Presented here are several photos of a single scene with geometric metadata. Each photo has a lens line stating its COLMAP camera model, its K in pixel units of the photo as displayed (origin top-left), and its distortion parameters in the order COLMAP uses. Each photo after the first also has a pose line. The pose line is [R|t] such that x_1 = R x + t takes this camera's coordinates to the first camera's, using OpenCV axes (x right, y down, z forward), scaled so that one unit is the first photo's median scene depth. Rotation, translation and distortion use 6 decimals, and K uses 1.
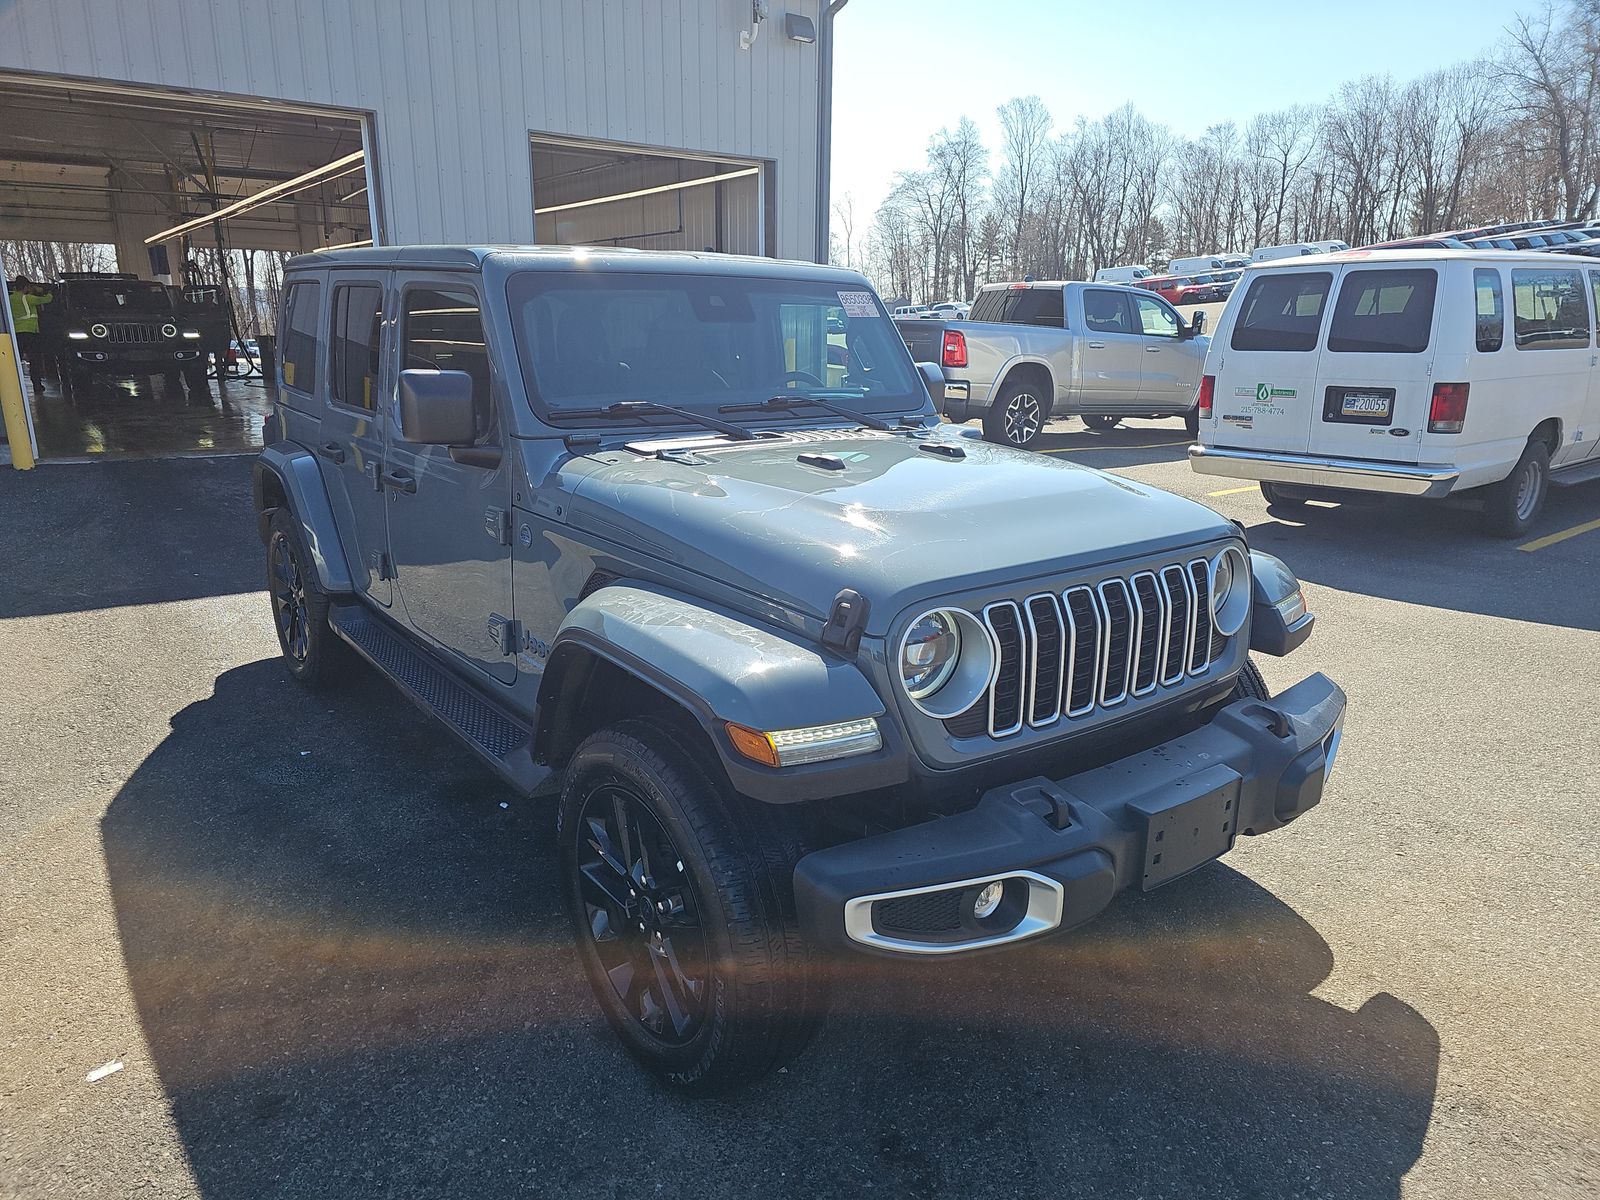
lens RADIAL K [[1091.9, 0, 800.0], [0, 1091.9, 600.0], [0, 0, 1]] dist [0.005354, -0.005085]
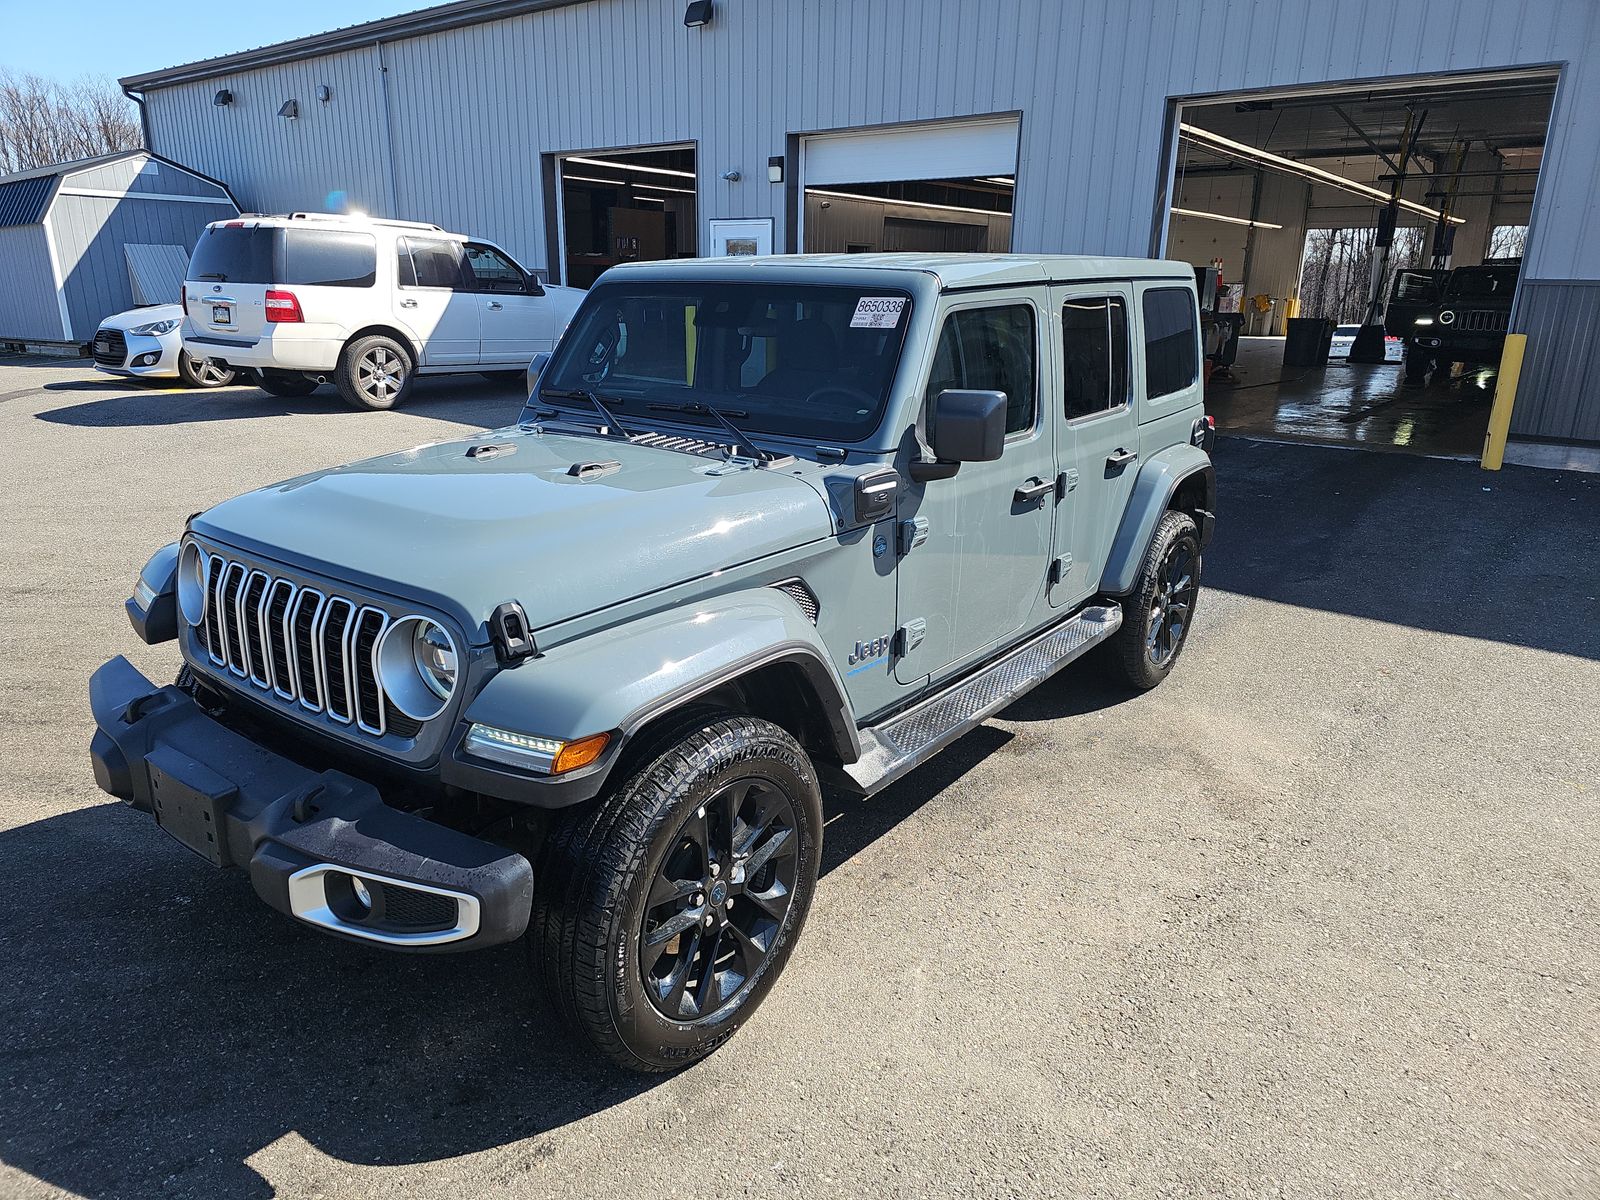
lens RADIAL K [[1091.9, 0, 800.0], [0, 1091.9, 600.0], [0, 0, 1]] dist [0.005354, -0.005085]
pose [[0.258107, 0.259650, -0.930571, 1.019714], [-0.244222, 0.949460, 0.197182, -0.244191], [0.934739, 0.176372, 0.308475, 0.832982]]
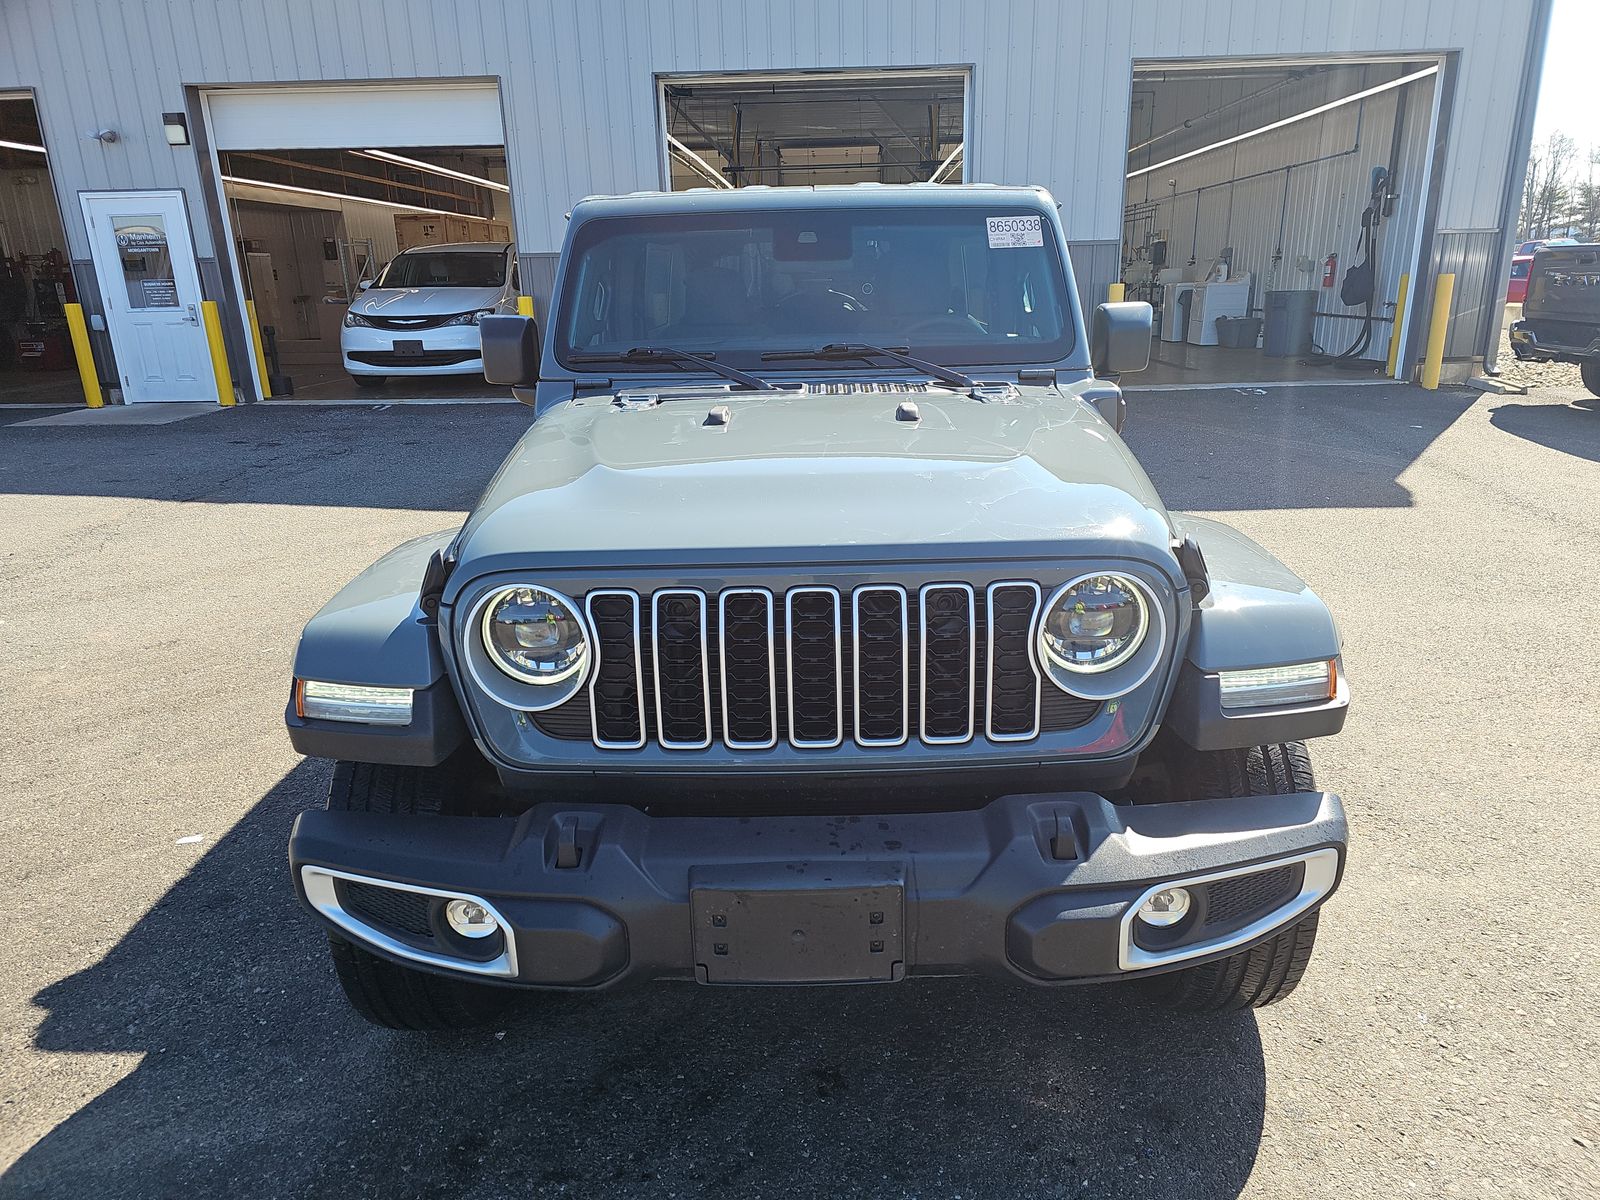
lens RADIAL K [[1058.1, 0, 829.9], [0, 1058.1, 606.5], [0, 0, 1]] dist [0.065336, -0.064906]
pose [[0.789291, 0.153364, -0.594558, 0.534759], [-0.120092, 0.988162, 0.095467, -0.055712], [0.602161, -0.003949, 0.798365, 0.301205]]
